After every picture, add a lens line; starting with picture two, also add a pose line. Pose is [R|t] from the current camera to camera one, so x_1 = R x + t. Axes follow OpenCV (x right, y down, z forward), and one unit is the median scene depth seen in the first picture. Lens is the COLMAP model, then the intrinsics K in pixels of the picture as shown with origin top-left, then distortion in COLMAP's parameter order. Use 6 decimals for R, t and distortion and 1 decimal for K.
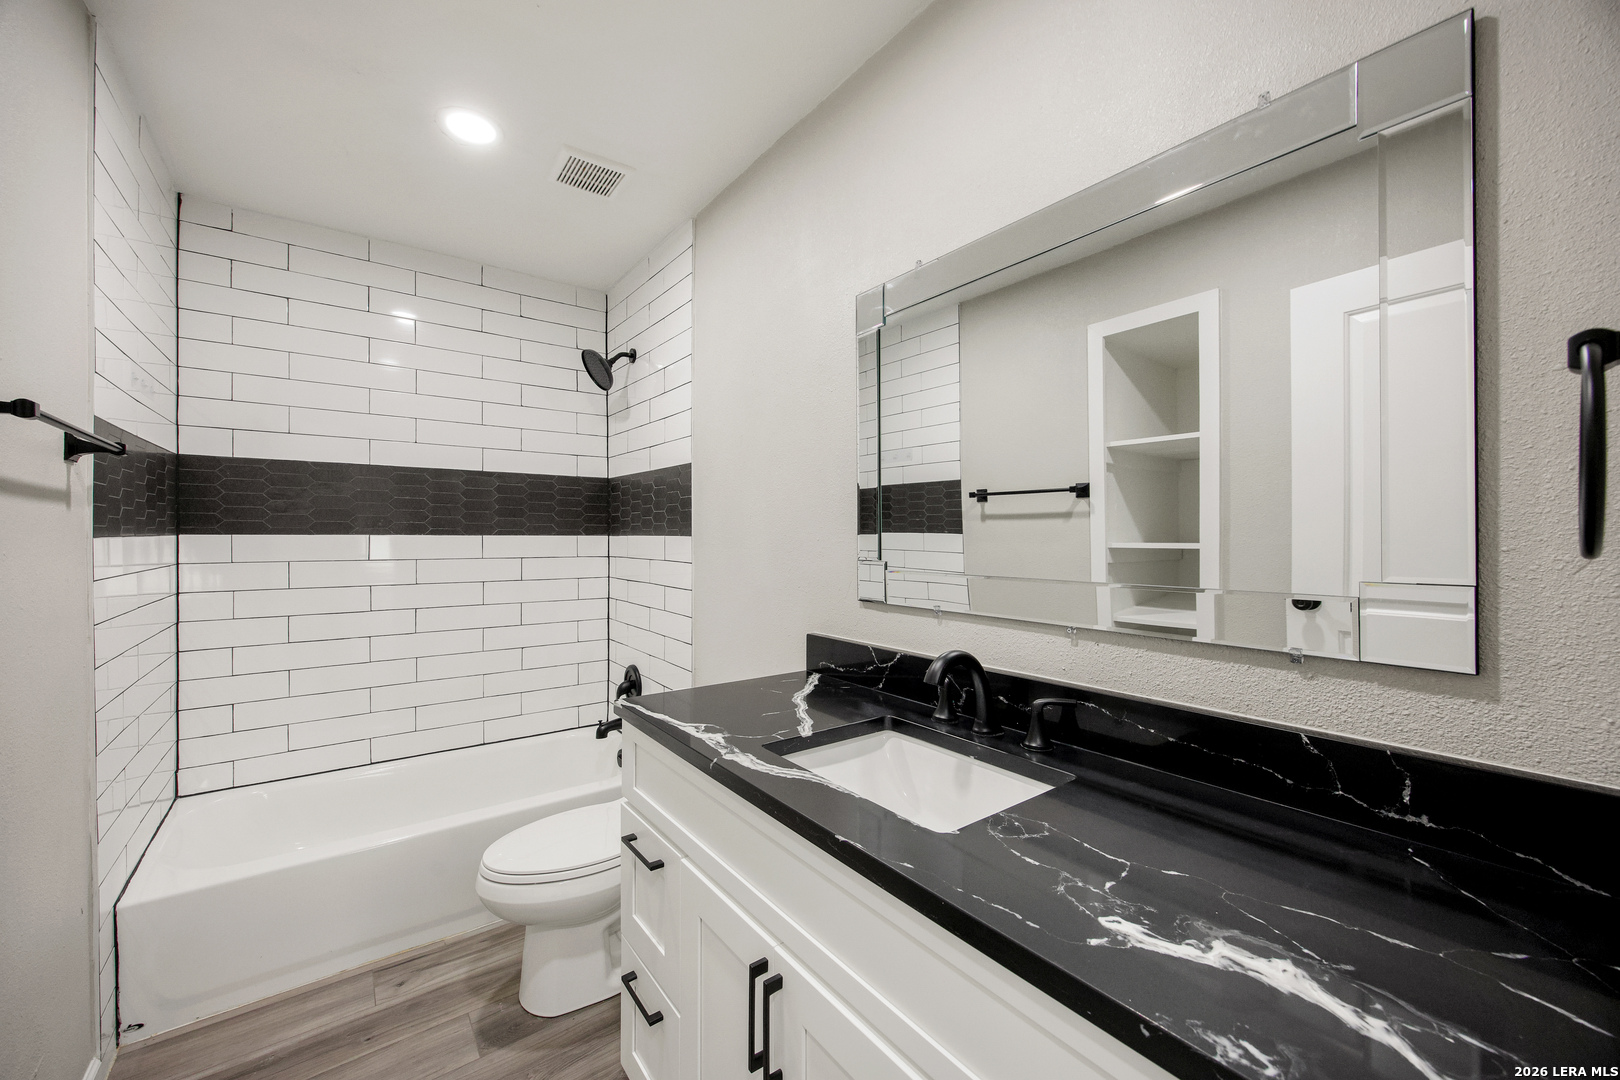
lens RADIAL K [[627.7, 0, 810.0], [0, 627.7, 540.0], [0, 0, 1]] dist [-0.010170, 0.000600]
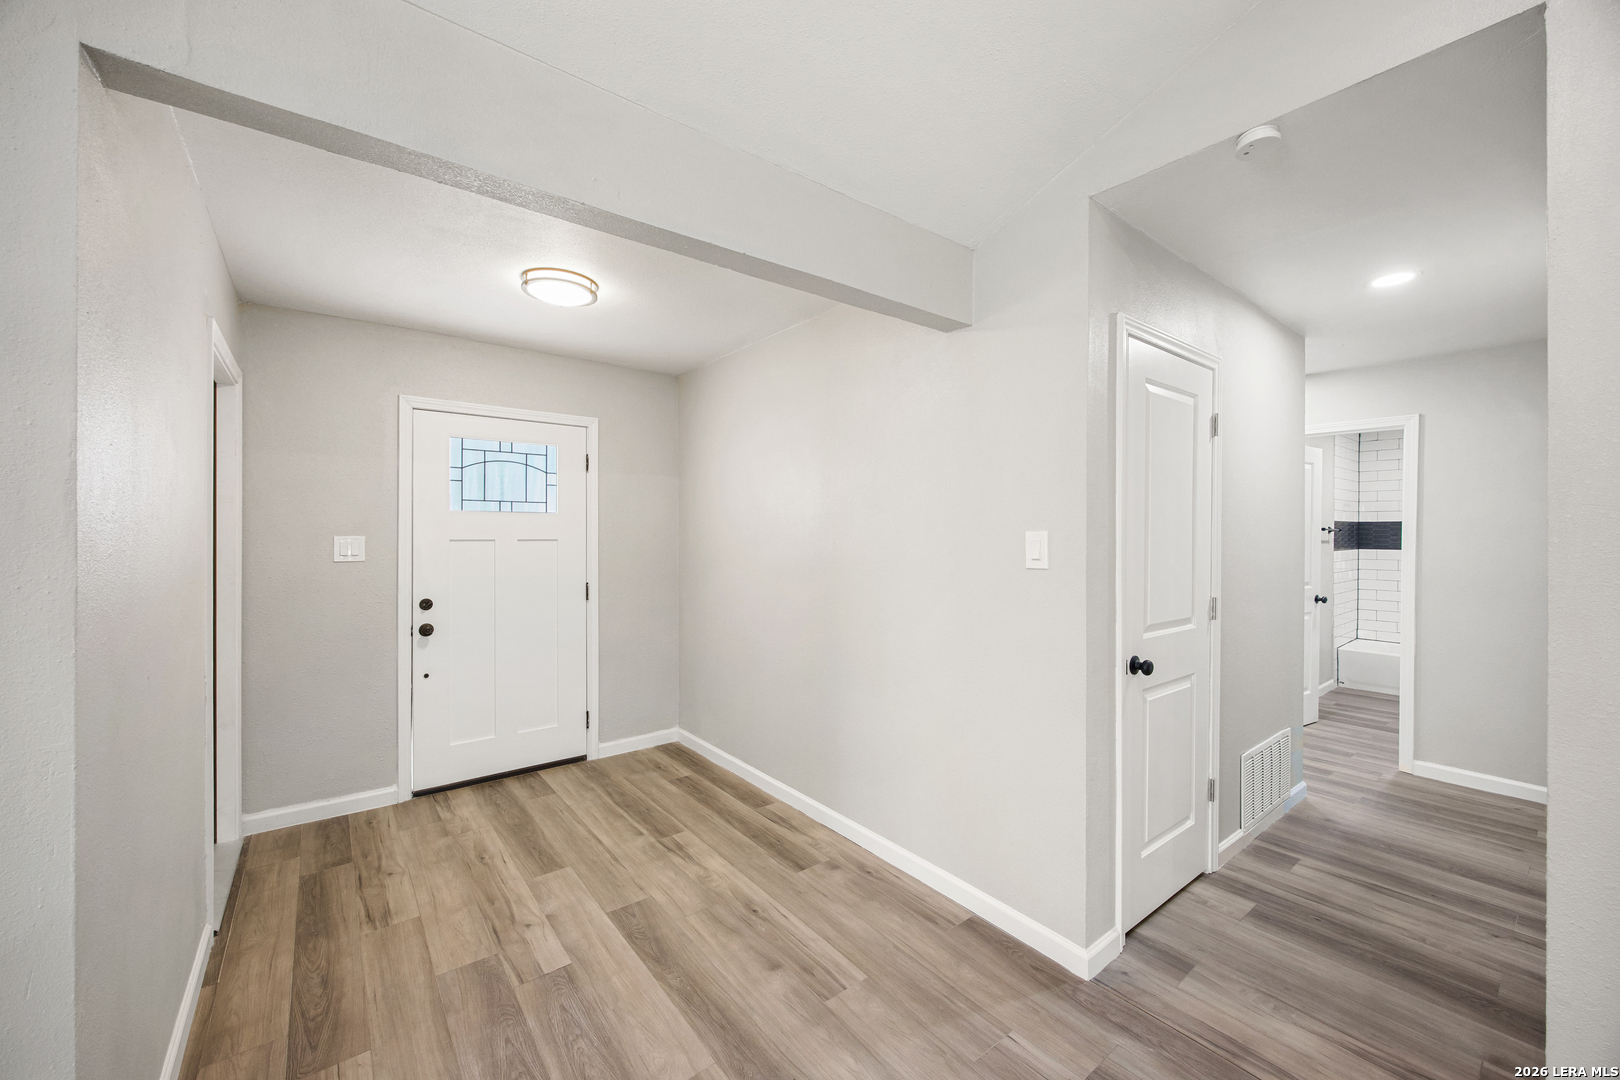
lens RADIAL K [[622.8, 0, 806.5], [0, 622.8, 541.2], [0, 0, 1]] dist [-0.001771, 0.000009]
pose [[0.013751, 0.003739, -0.999898, 2.250911], [-0.006363, 0.999973, 0.003652, -0.047598], [0.999885, 0.006313, 0.013774, -1.970220]]
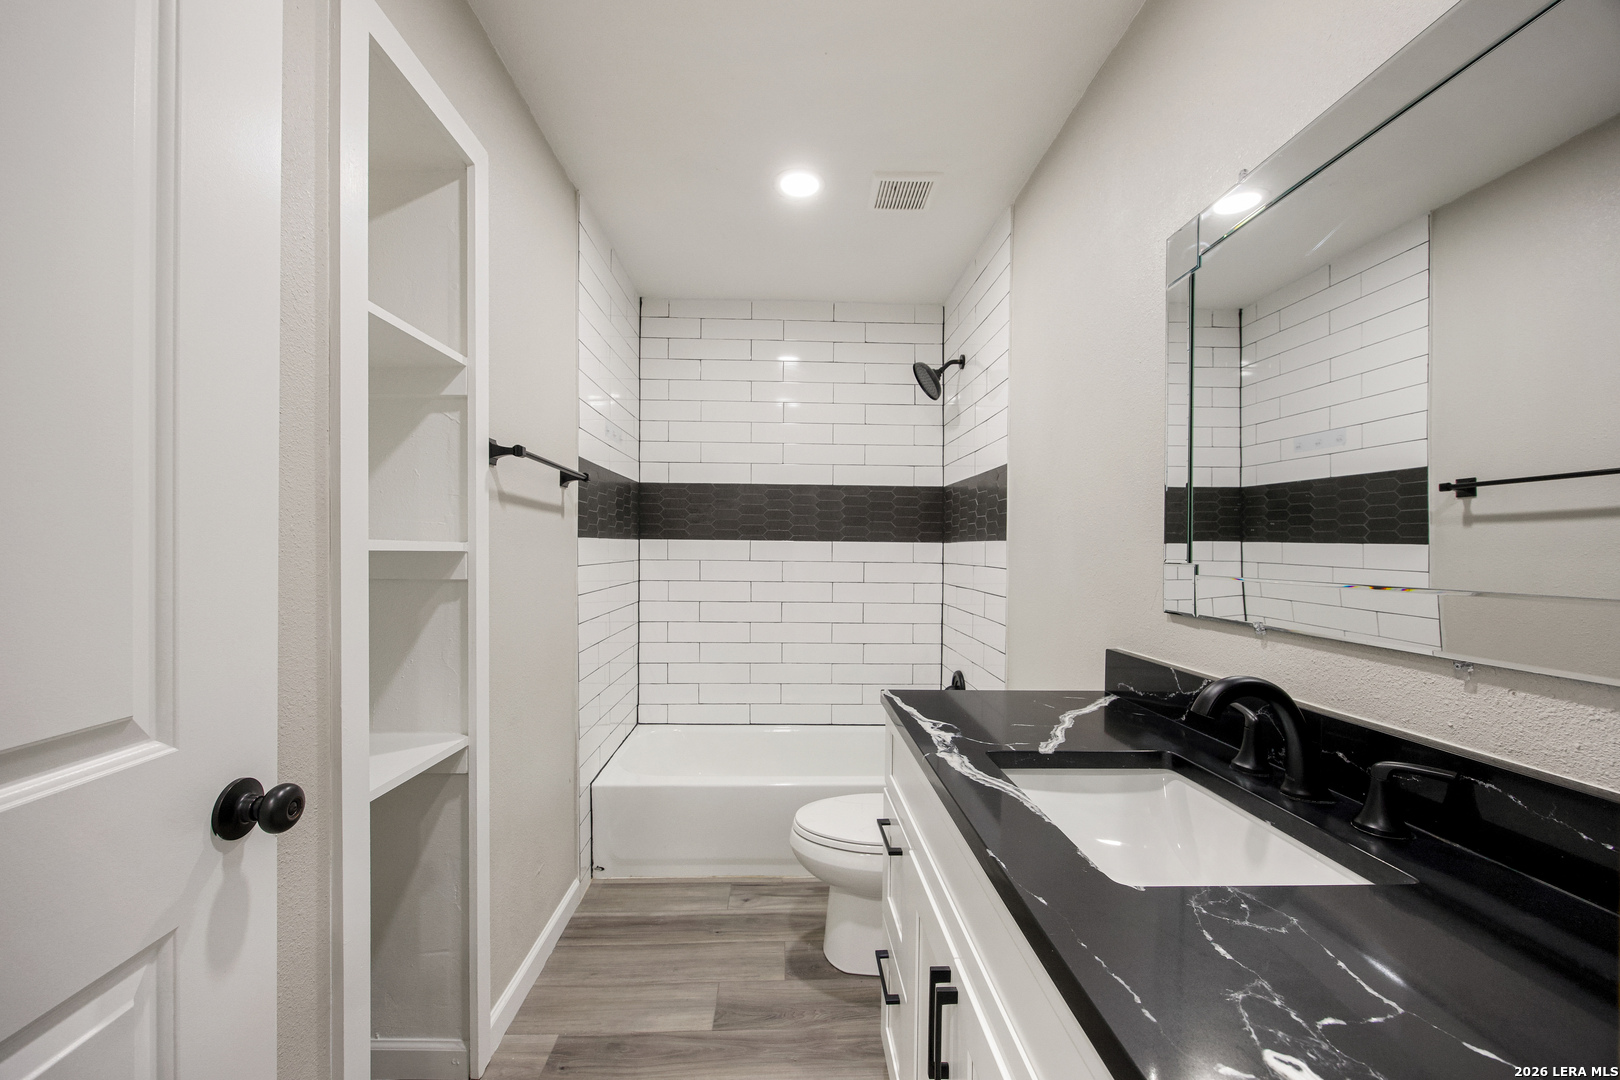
lens RADIAL K [[629.9, 0, 803.4], [0, 629.9, 564.1], [0, 0, 1]] dist [-0.012811, -0.000046]
pose [[0.815577, 0.020761, -0.578276, 0.143925], [-0.013744, 0.999769, 0.016510, 0.022778], [0.578485, -0.005518, 0.815674, 0.050871]]
